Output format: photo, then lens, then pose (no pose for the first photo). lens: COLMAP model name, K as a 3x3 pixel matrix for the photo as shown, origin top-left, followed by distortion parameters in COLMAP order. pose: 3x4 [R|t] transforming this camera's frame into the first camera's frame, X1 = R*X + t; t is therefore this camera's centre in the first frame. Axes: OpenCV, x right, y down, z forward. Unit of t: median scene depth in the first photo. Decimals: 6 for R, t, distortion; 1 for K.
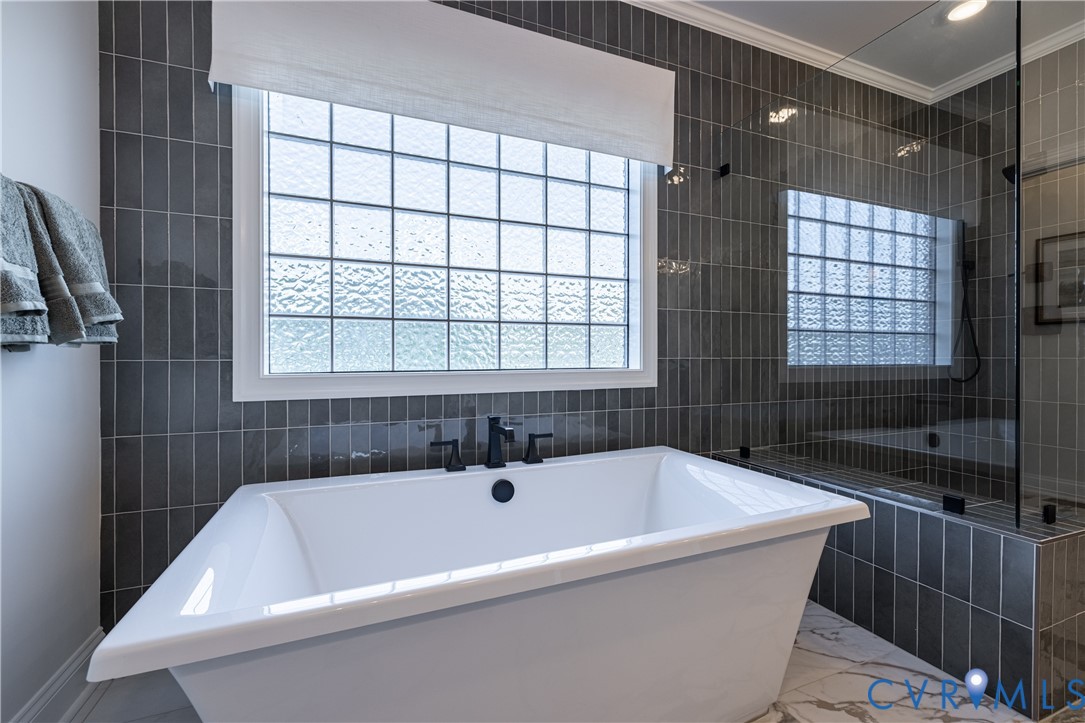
lens RADIAL K [[456.5, 0, 542.2], [0, 456.5, 358.3], [0, 0, 1]] dist [0.000040, 0.000464]
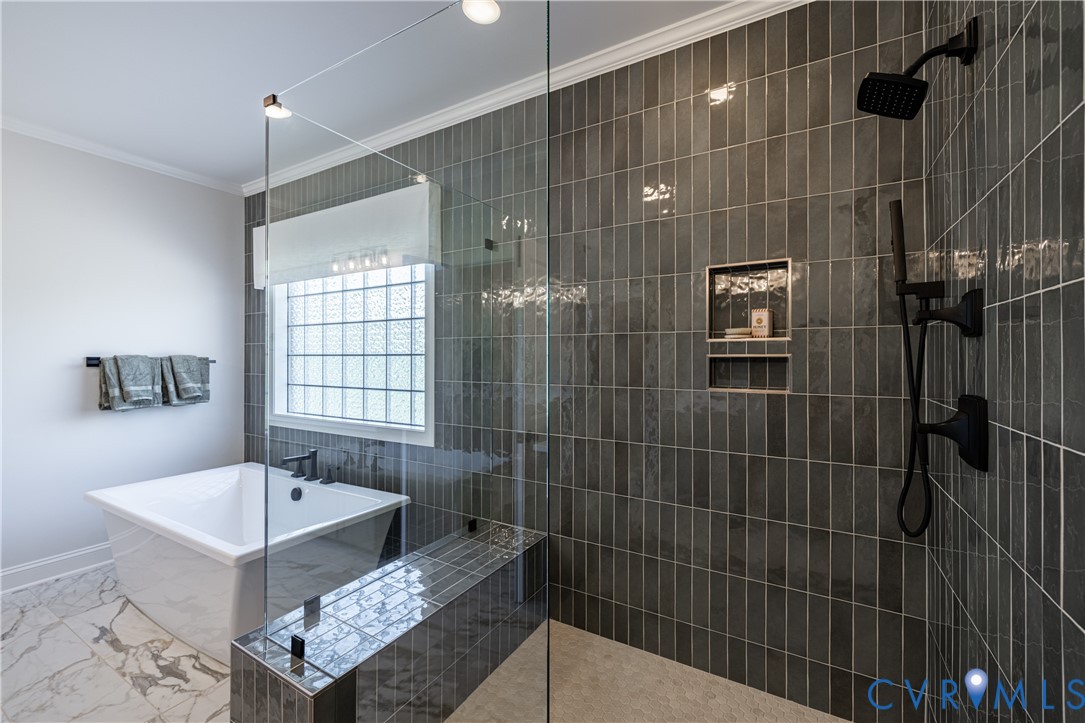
lens RADIAL K [[456.5, 0, 544.3], [0, 456.5, 357.8], [0, 0, 1]] dist [0.000040, 0.000464]
pose [[0.597365, 0.002097, -0.801967, 1.663122], [-0.007148, 0.999971, -0.002710, -0.203233], [0.801937, 0.007352, 0.597363, 0.637999]]
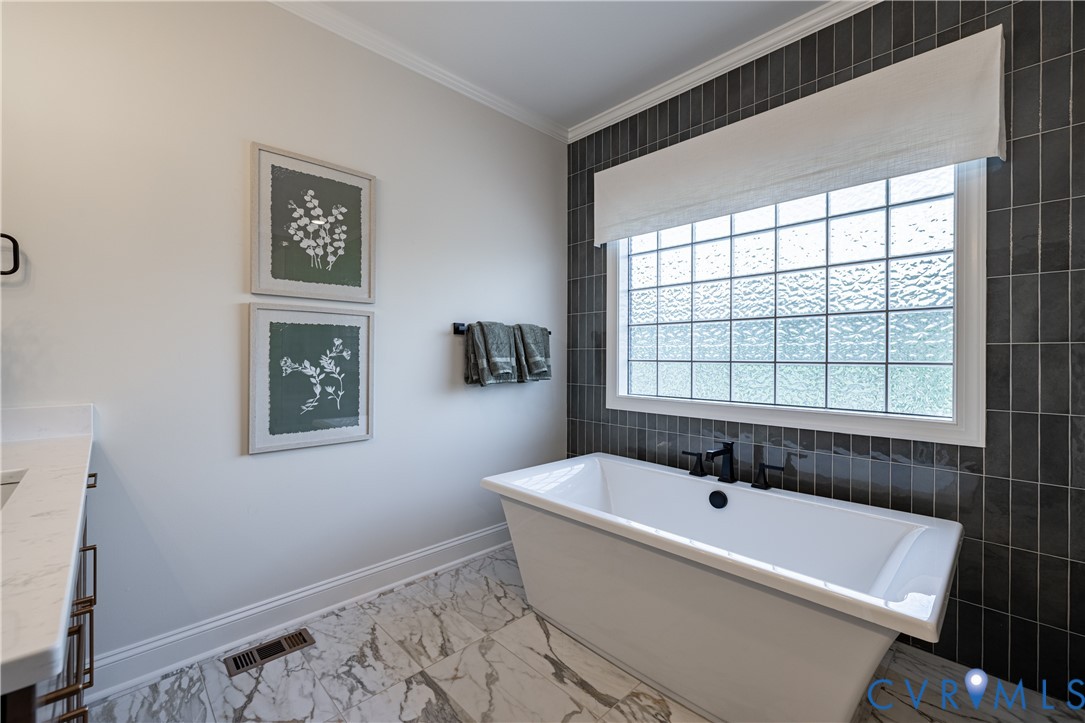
lens RADIAL K [[456.5, 0, 539.0], [0, 456.5, 356.5], [0, 0, 1]] dist [0.000040, 0.000464]
pose [[0.360500, 0.004724, -0.932747, 0.838525], [-0.008044, 0.999966, 0.001956, -0.101732], [0.932725, 0.006798, 0.360525, 0.048913]]
